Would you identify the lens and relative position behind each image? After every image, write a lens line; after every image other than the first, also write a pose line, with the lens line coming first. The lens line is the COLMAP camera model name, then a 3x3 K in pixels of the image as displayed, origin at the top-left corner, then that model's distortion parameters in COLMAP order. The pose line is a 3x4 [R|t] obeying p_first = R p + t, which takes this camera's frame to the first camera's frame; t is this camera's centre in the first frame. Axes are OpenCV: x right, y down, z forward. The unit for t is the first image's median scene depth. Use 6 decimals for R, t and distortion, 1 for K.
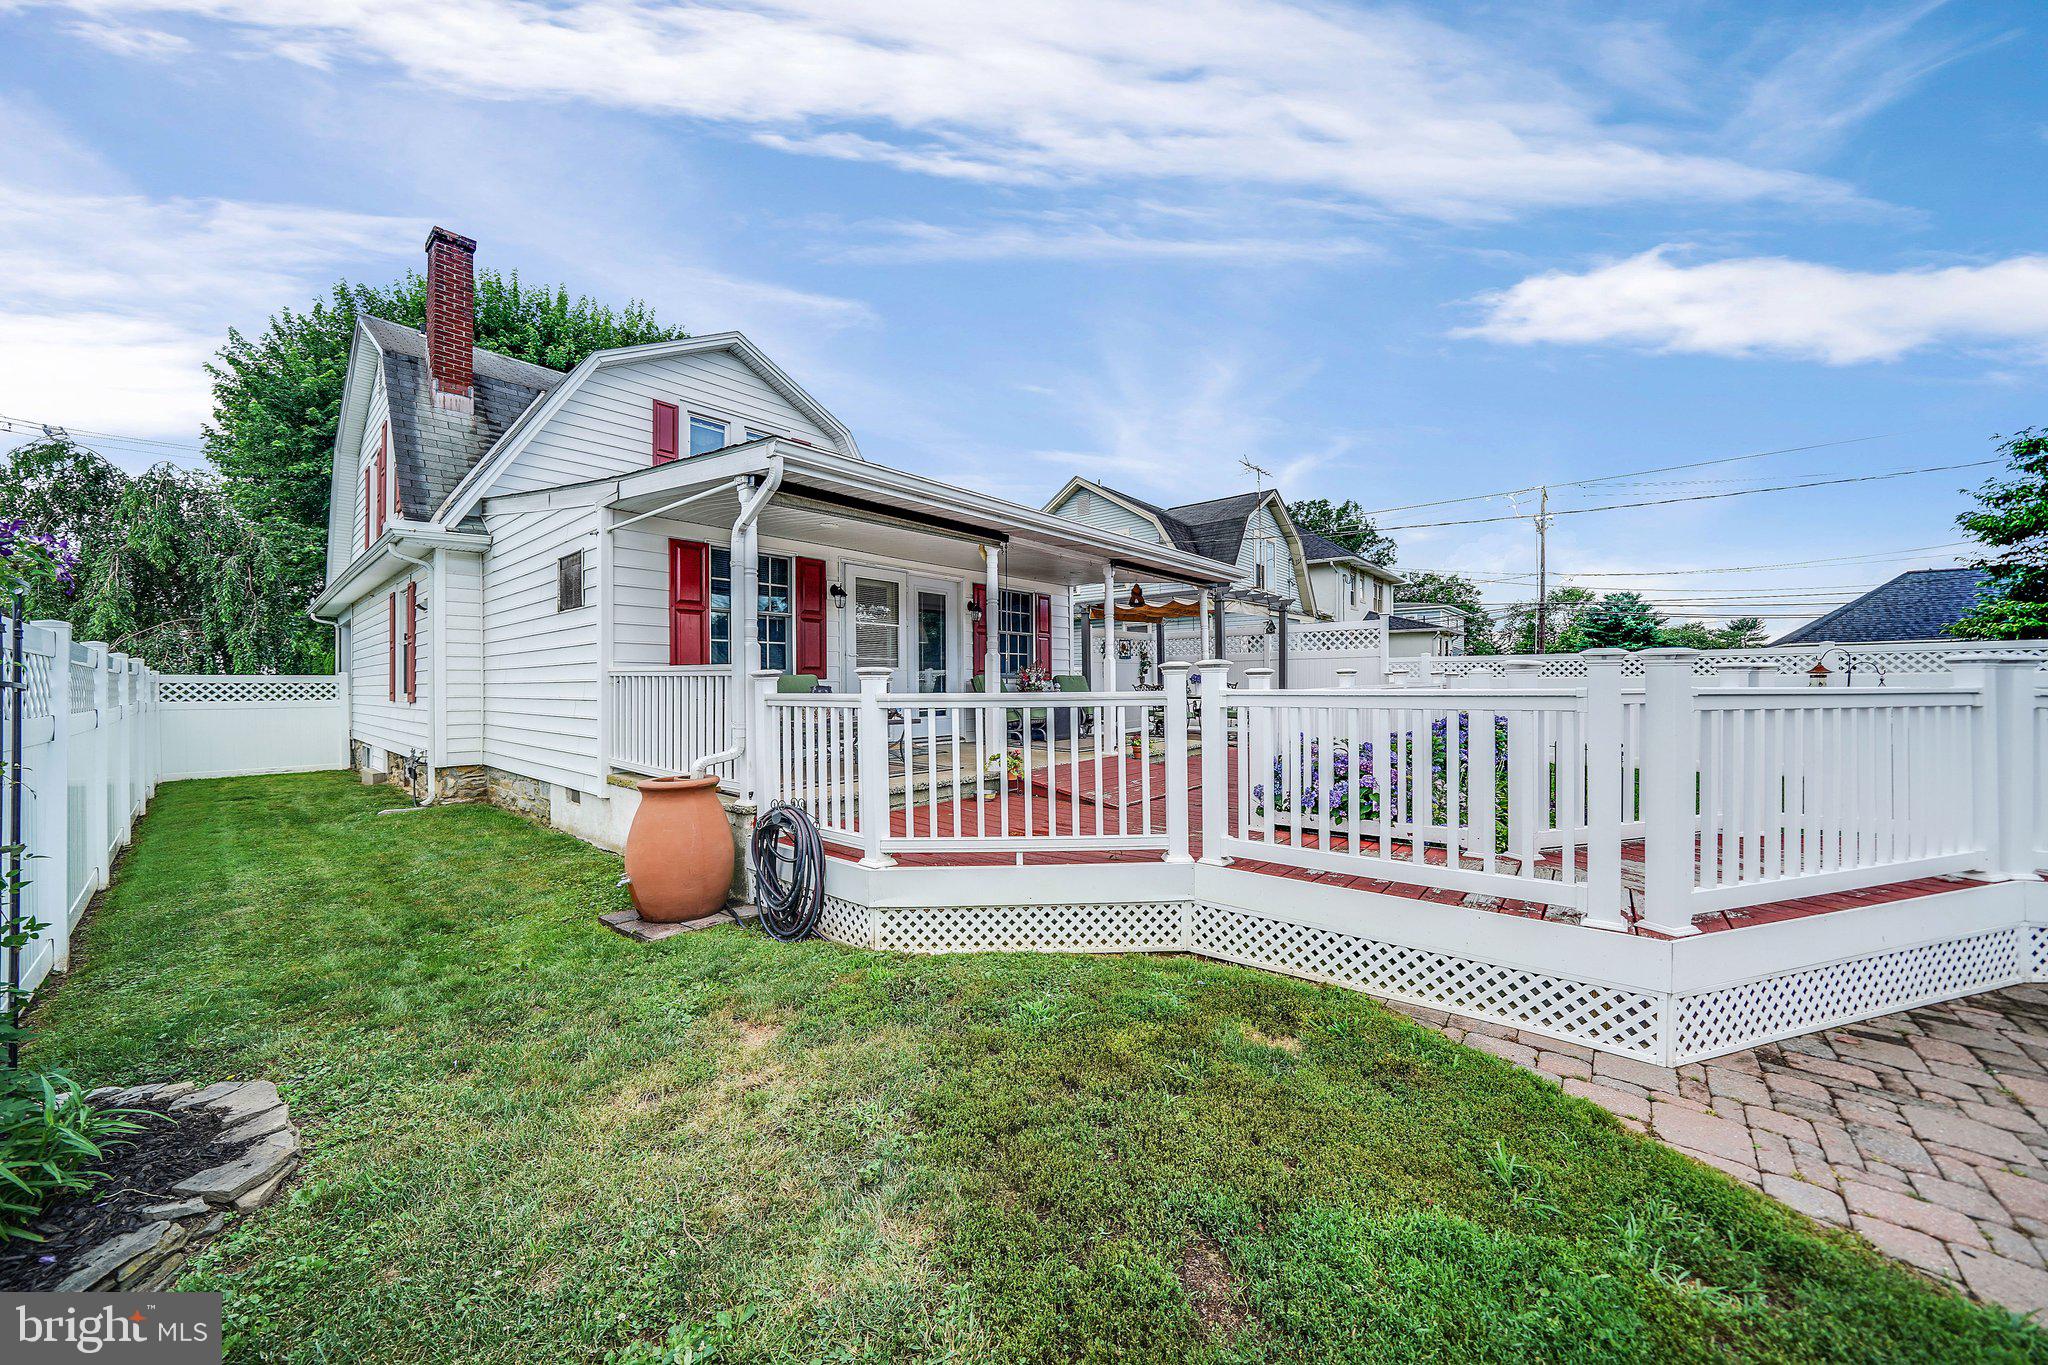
lens RADIAL K [[706.7, 0, 1024.3], [0, 706.7, 682.4], [0, 0, 1]] dist [-0.016668, -0.000025]
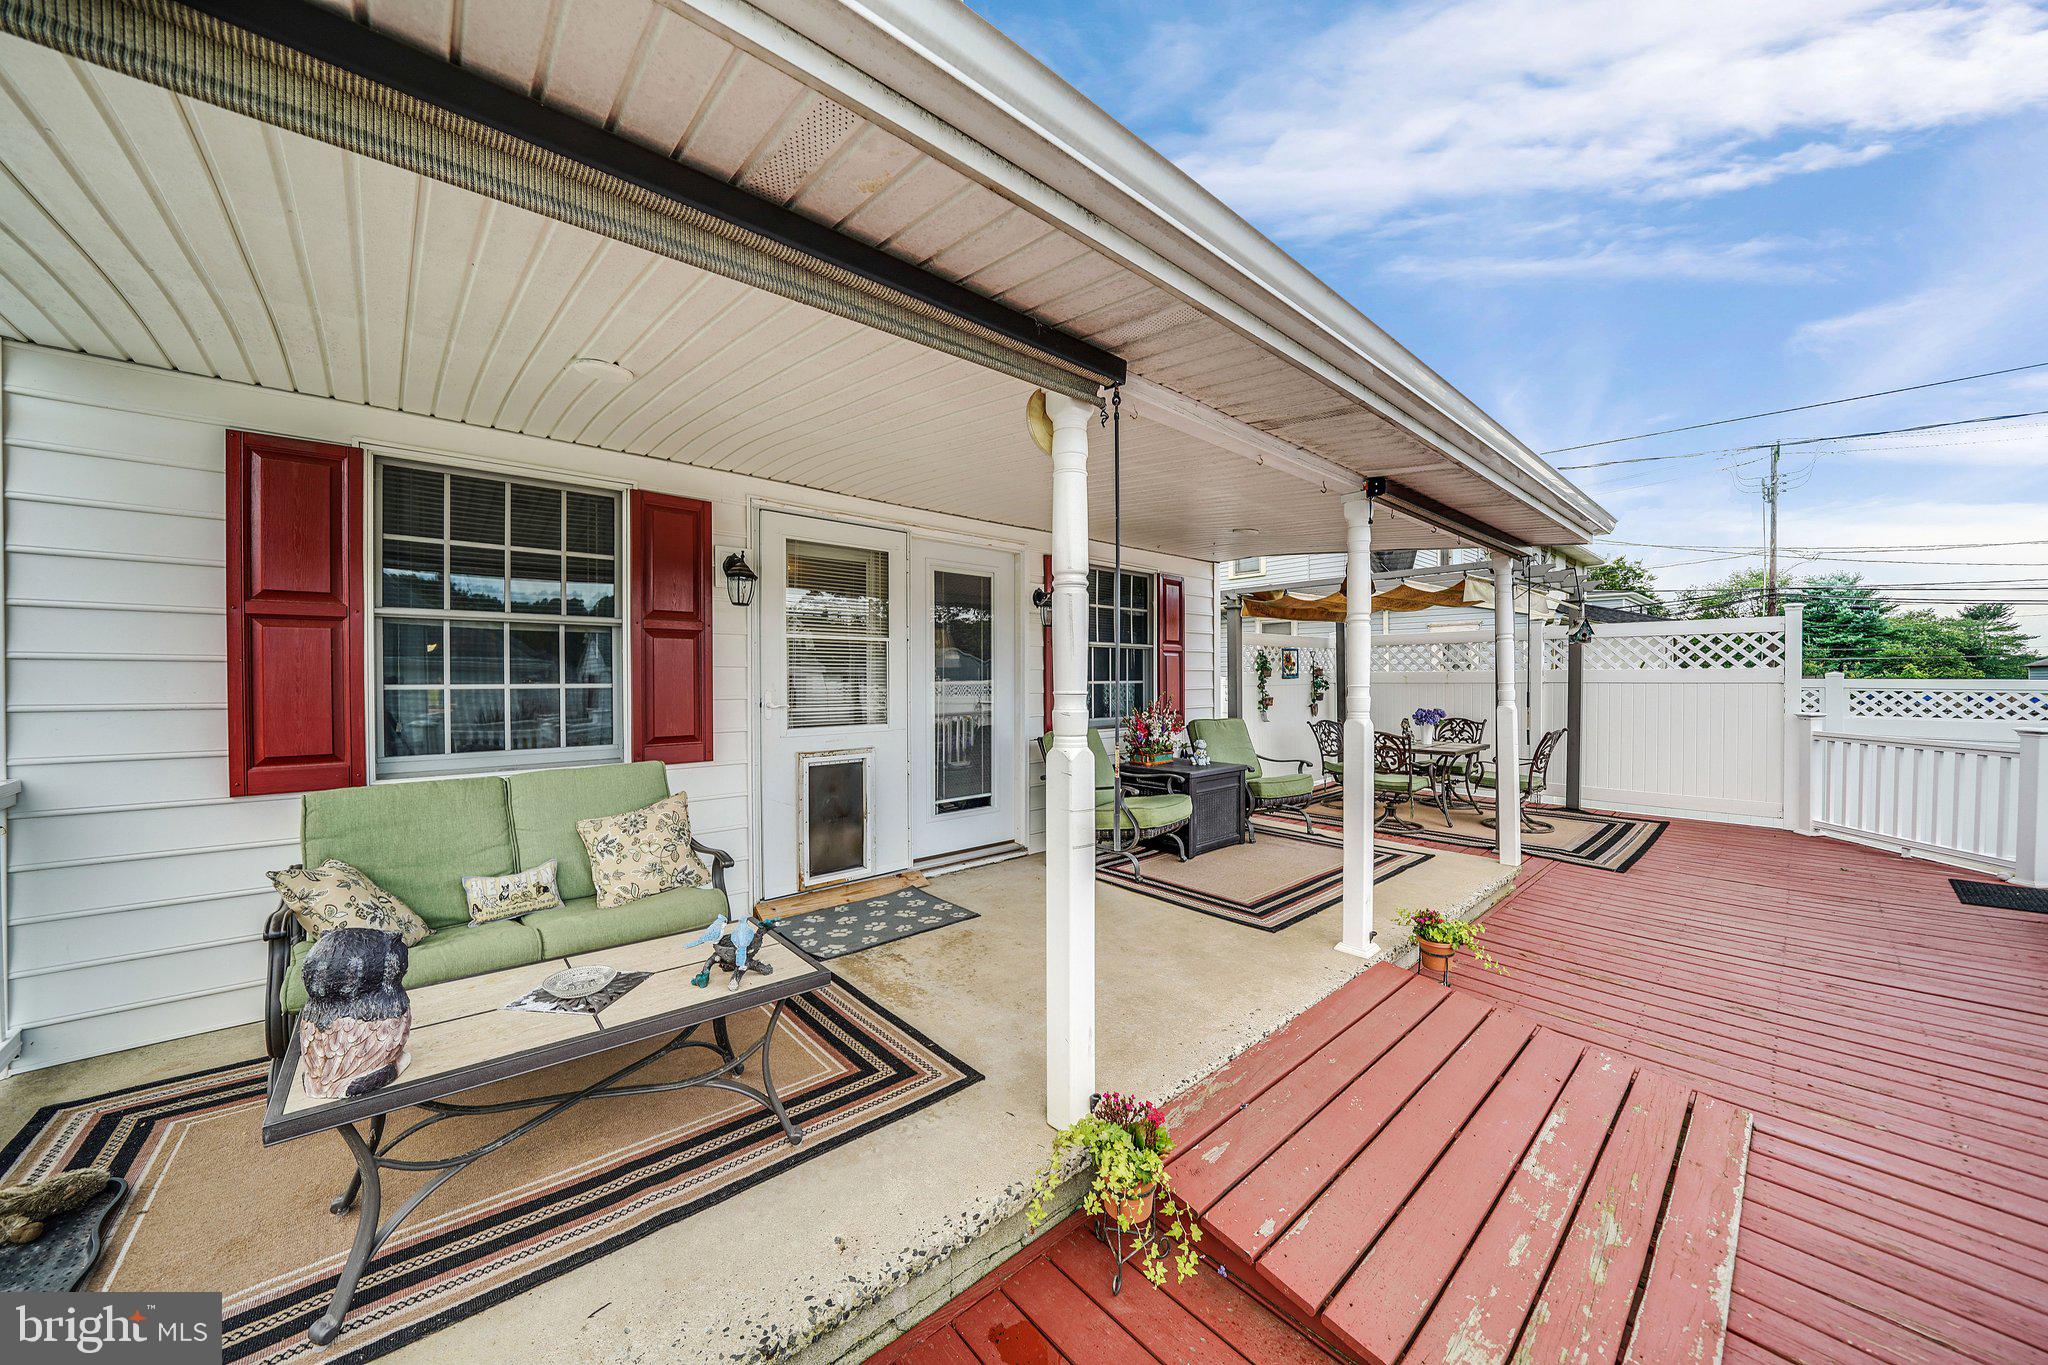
lens RADIAL K [[706.7, 0, 1018.9], [0, 706.7, 682.7], [0, 0, 1]] dist [-0.016668, -0.000025]
pose [[0.990484, 0.004409, -0.137560, -0.016220], [-0.003079, 0.999946, 0.009879, -0.046096], [0.137596, -0.009361, 0.990444, 0.438510]]
